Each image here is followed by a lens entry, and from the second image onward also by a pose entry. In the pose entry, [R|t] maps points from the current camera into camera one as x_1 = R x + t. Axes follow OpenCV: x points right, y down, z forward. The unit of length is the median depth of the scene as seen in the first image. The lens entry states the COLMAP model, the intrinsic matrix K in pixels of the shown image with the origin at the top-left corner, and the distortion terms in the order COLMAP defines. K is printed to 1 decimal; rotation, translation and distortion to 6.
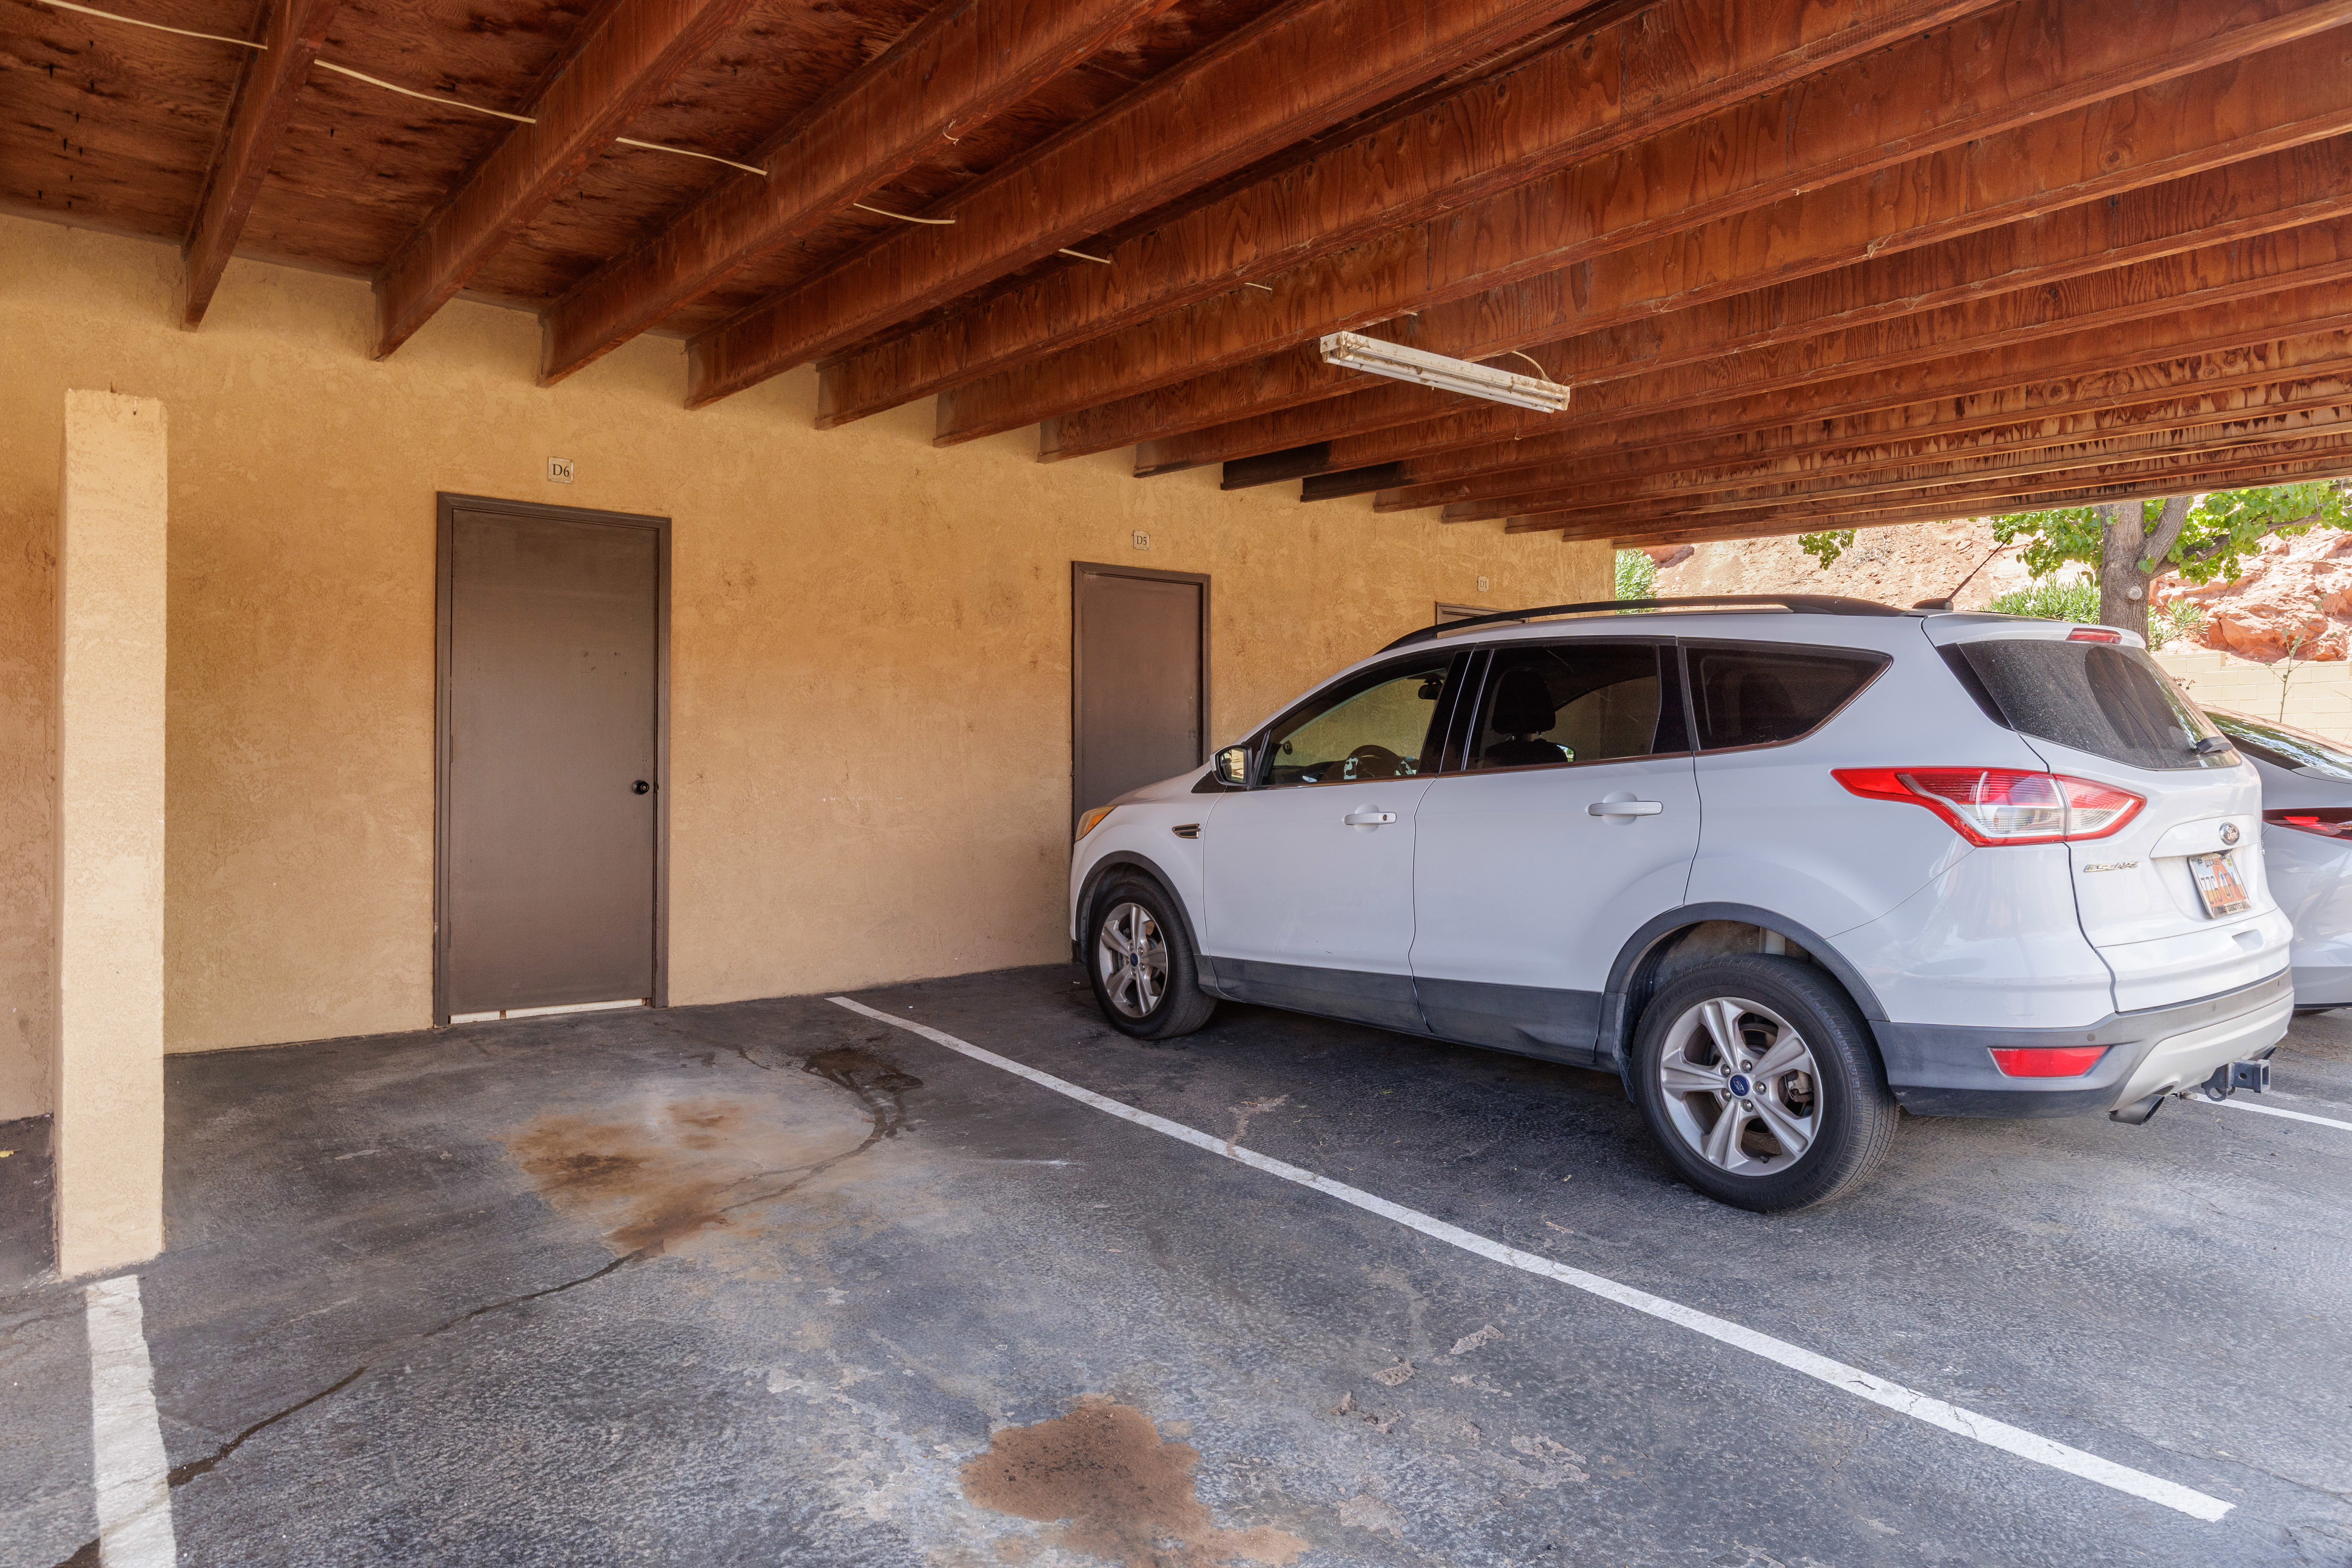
lens RADIAL K [[1474.4, 0, 1179.6], [0, 1474.4, 766.0], [0, 0, 1]] dist [0.010946, 0.002831]
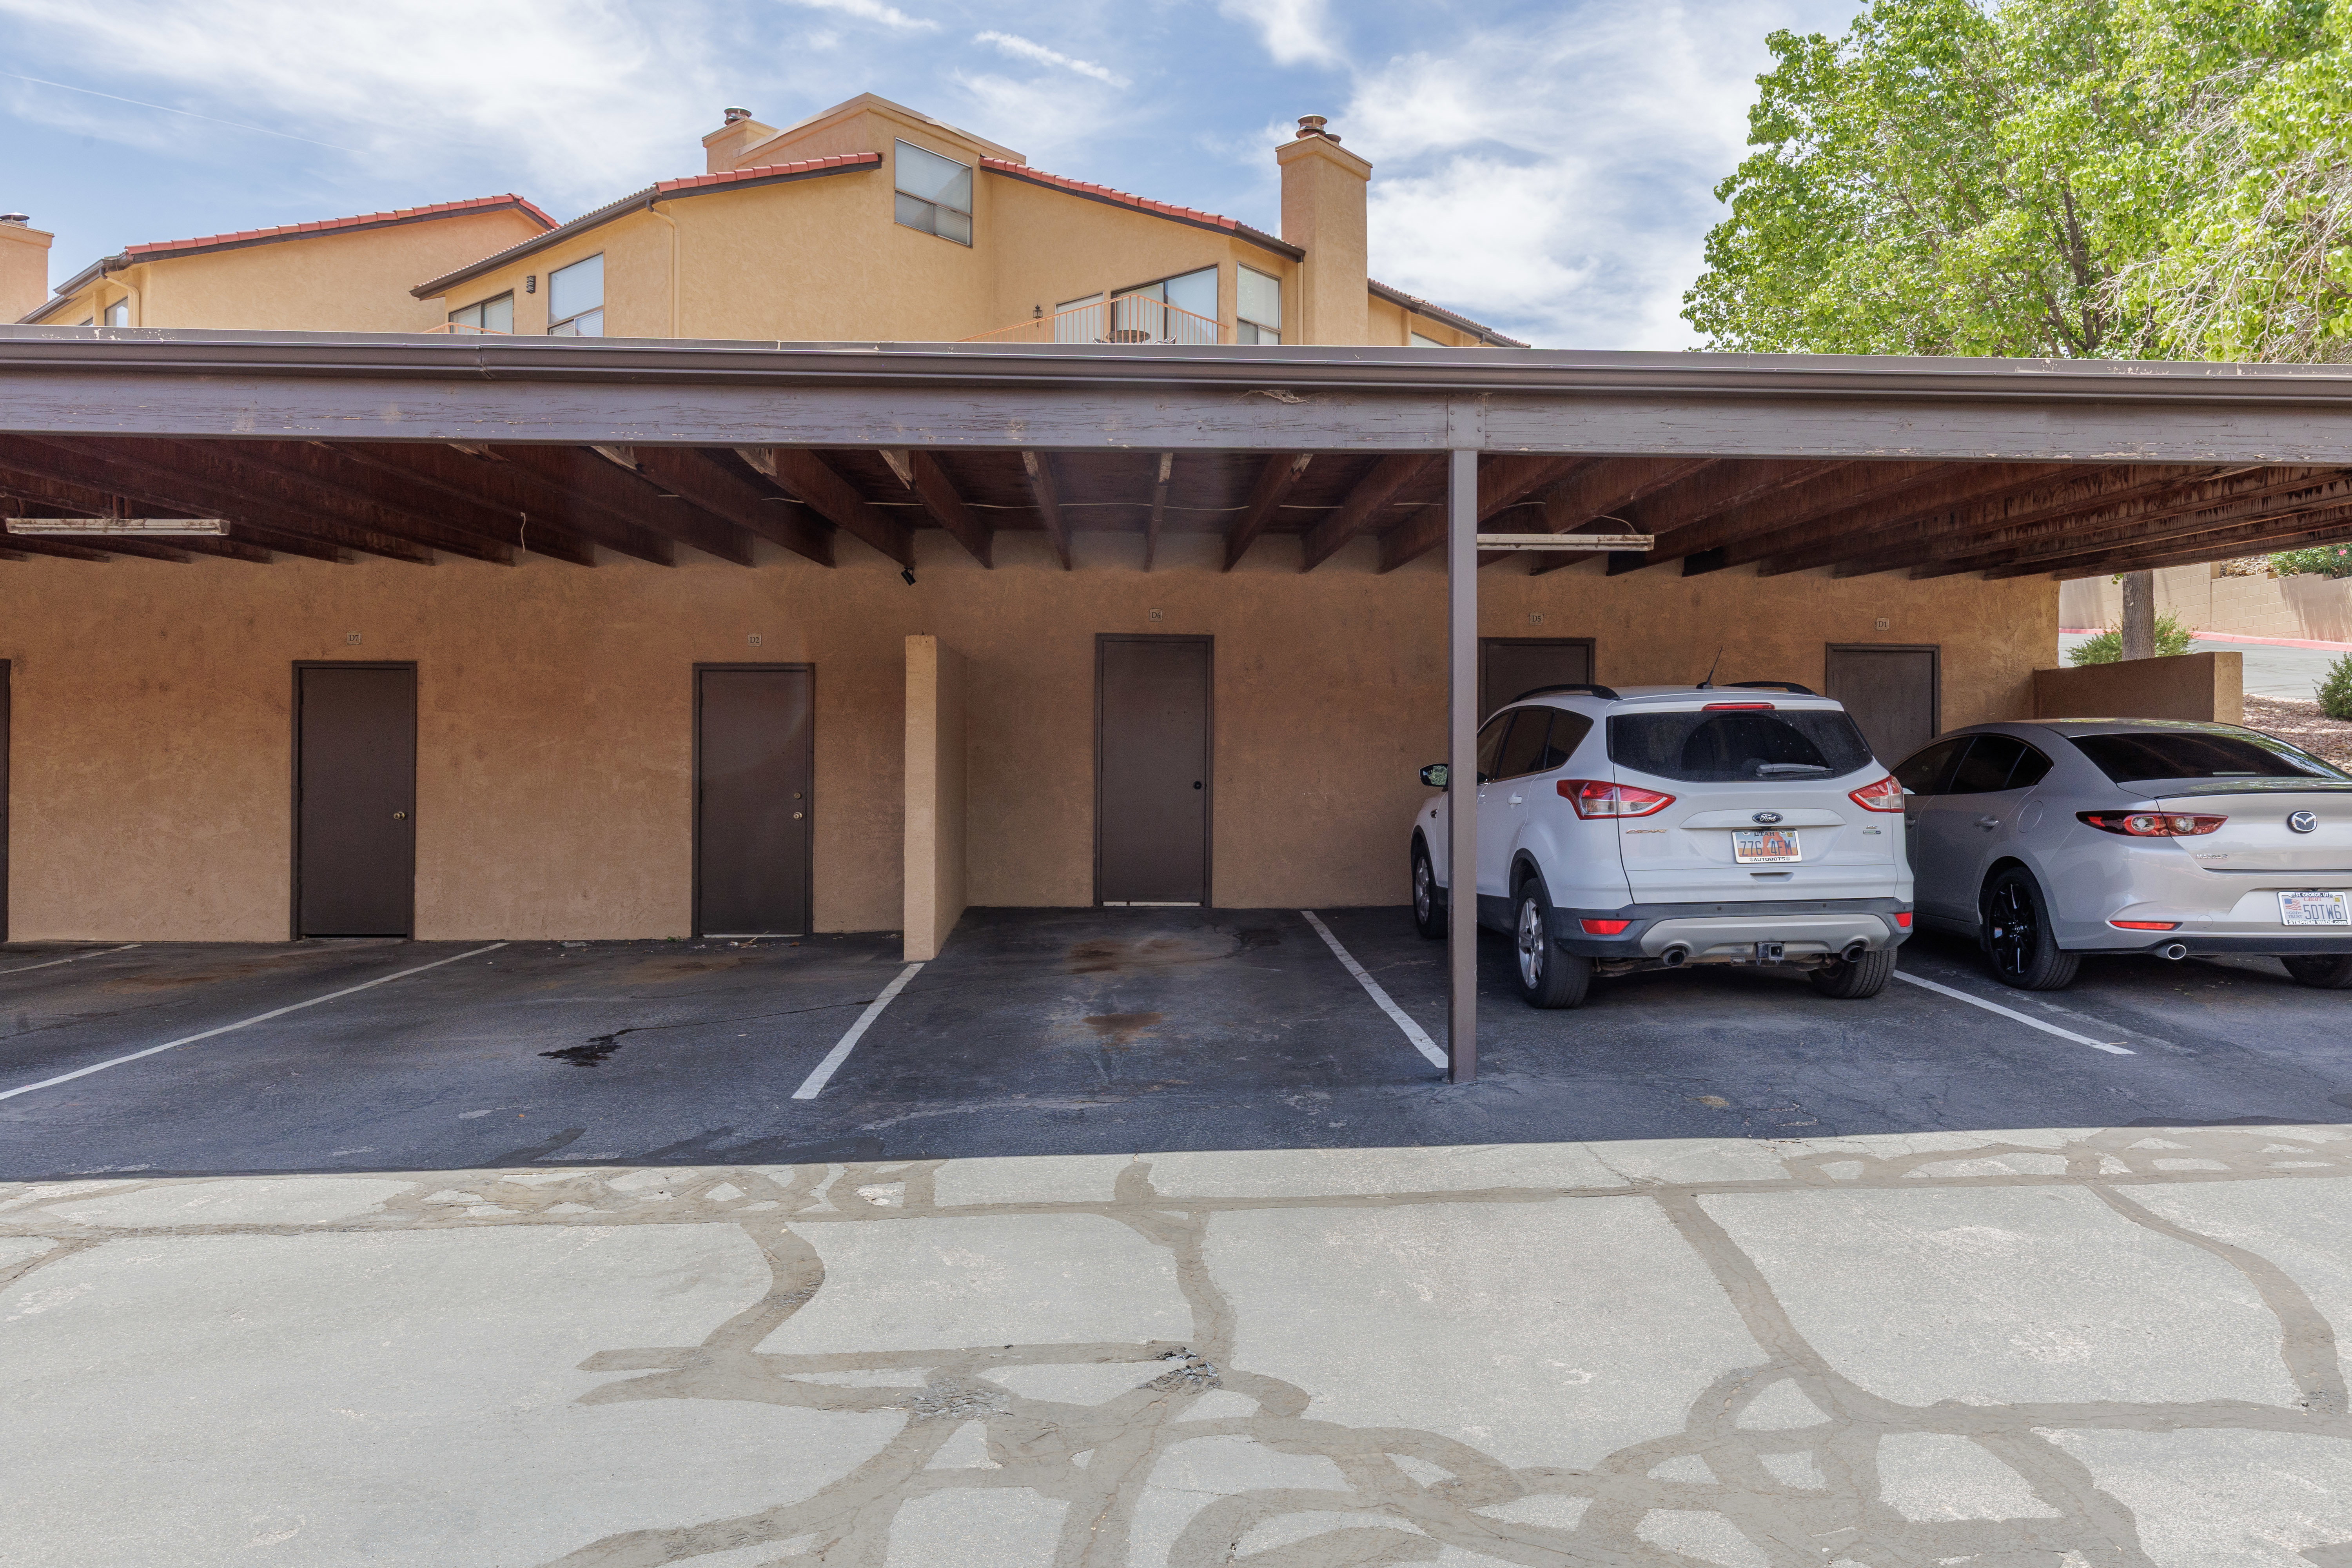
lens RADIAL K [[1617.0, 0, 1177.5], [0, 1617.0, 784.3], [0, 0, 1]] dist [-0.006068, -0.001651]
pose [[0.809178, 0.009054, -0.587494, 0.769007], [-0.002367, 0.999923, 0.012149, -0.010602], [0.587559, -0.008440, 0.809138, -0.609627]]
